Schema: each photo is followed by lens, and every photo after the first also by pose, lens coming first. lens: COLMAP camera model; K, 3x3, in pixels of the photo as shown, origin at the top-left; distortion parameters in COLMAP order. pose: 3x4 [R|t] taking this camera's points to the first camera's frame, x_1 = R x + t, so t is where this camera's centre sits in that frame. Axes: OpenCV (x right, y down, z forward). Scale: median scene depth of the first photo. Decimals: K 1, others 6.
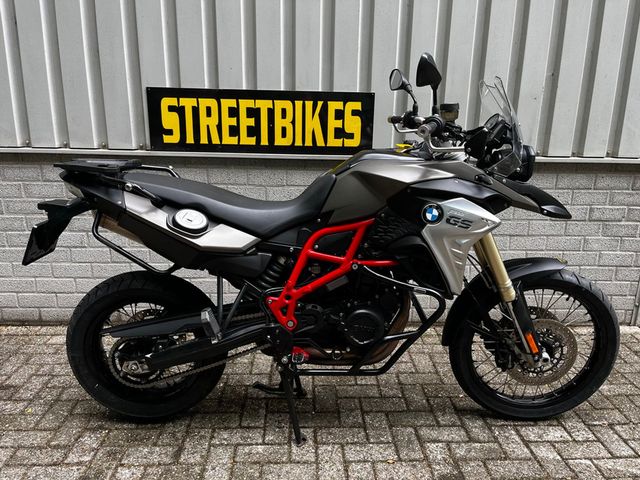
lens RADIAL K [[486.5, 0, 323.2], [0, 486.5, 242.0], [0, 0, 1]] dist [0.061500, -0.078840]
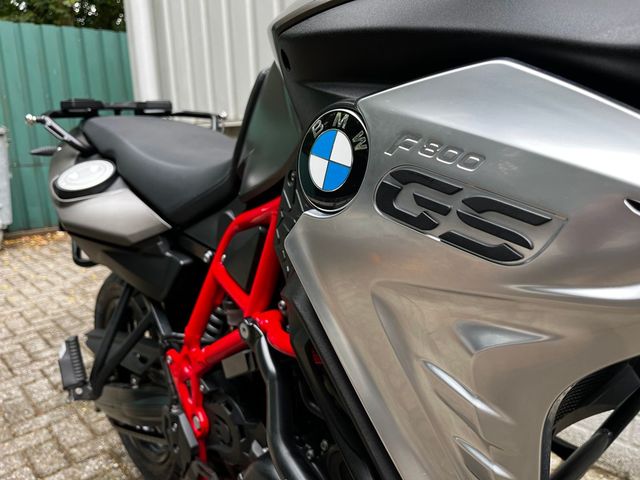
lens RADIAL K [[491.6, 0, 334.6], [0, 491.6, 240.5], [0, 0, 1]] dist [0.053580, -0.101404]
pose [[0.657384, 0.117482, -0.744341, 0.236061], [-0.152825, 0.988031, 0.020973, -0.018185], [0.737896, 0.099967, 0.667470, 0.544770]]
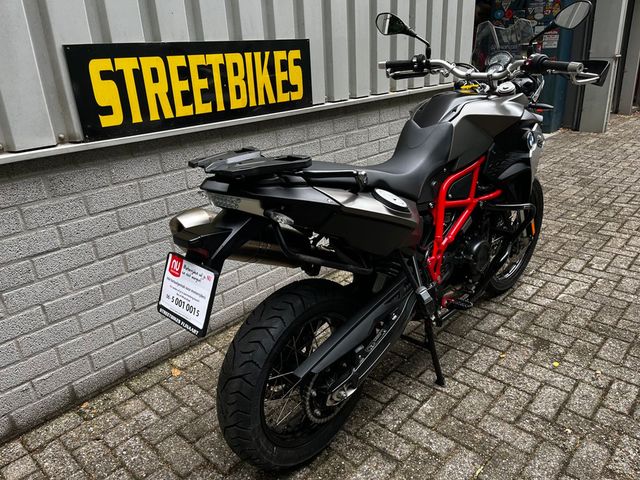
lens RADIAL K [[486.5, 0, 323.2], [0, 486.5, 242.0], [0, 0, 1]] dist [0.061500, -0.078840]
pose [[0.701553, -0.309590, 0.641855, -0.606619], [0.240912, 0.950706, 0.195242, -0.110905], [-0.670660, 0.017658, 0.741555, 0.287231]]
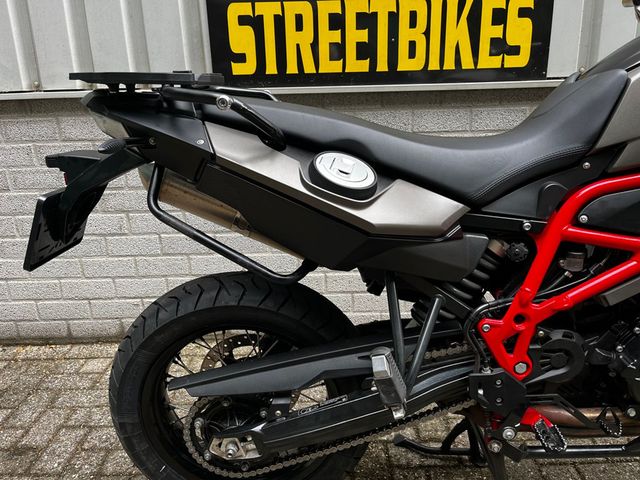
lens RADIAL K [[490.3, 0, 325.6], [0, 490.3, 241.6], [0, 0, 1]] dist [0.057986, -0.078733]
pose [[0.998291, -0.031195, -0.049421, -0.174461], [0.033109, 0.998714, 0.038401, 0.003381], [0.048159, -0.039971, 0.998040, 0.326883]]
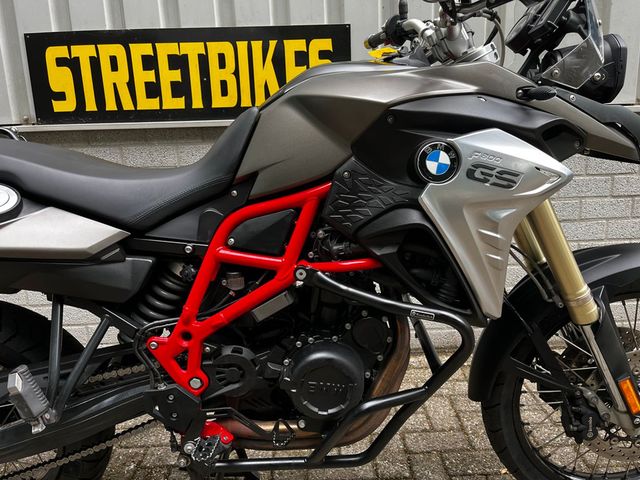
lens RADIAL K [[489.2, 0, 327.3], [0, 489.2, 239.1], [0, 0, 1]] dist [0.028284, -0.006535]
pose [[0.998575, -0.049279, -0.020462, 0.072323], [0.048672, 0.998388, -0.029205, 0.019589], [0.021869, 0.028167, 0.999364, 0.309314]]
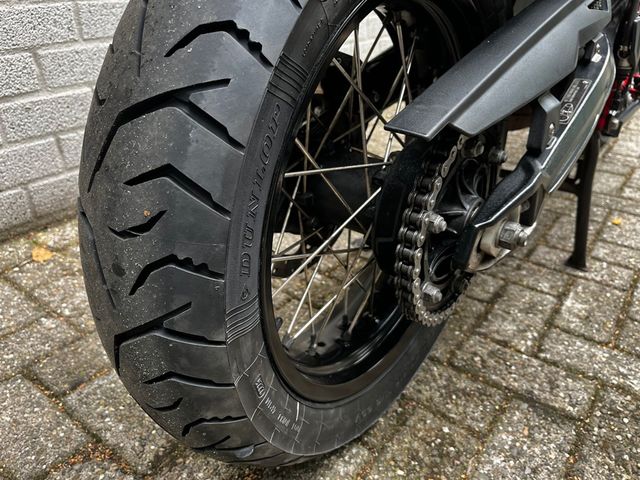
lens RADIAL K [[494.3, 0, 326.7], [0, 494.3, 238.6], [0, 0, 1]] dist [0.060468, -0.078863]
pose [[0.622675, -0.378553, 0.684816, -0.444164], [0.205495, 0.923579, 0.323688, 0.107569], [-0.755015, -0.060826, 0.652880, 0.637873]]
